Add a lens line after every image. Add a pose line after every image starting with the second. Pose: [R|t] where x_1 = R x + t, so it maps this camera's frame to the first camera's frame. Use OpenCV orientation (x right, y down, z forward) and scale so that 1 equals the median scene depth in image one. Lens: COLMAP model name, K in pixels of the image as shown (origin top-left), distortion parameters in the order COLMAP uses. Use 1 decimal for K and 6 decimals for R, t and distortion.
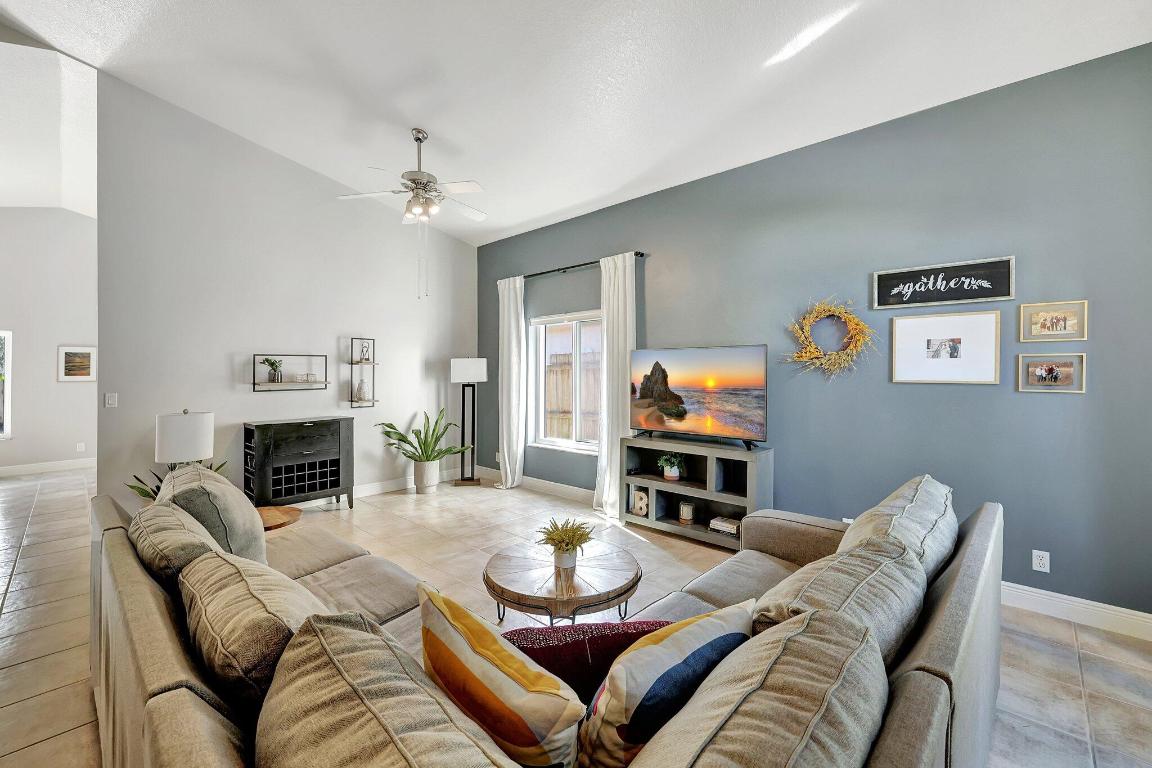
lens RADIAL K [[486.9, 0, 574.0], [0, 486.9, 374.4], [0, 0, 1]] dist [-0.001243, -0.000141]
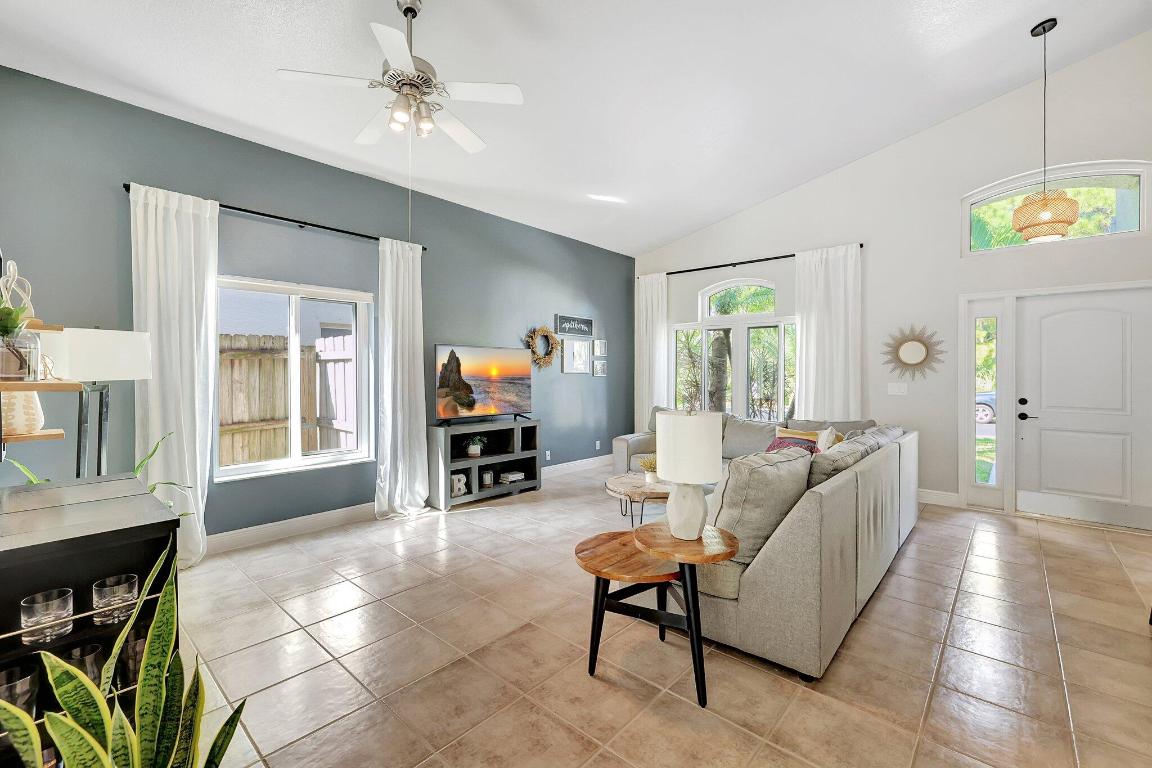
lens RADIAL K [[486.9, 0, 574.0], [0, 486.9, 374.4], [0, 0, 1]] dist [-0.001243, -0.000141]
pose [[-0.023883, 0.006514, 0.999694, -0.970744], [0.007649, 0.999951, -0.006333, 0.026474], [-0.999685, 0.007495, -0.023932, 0.772201]]
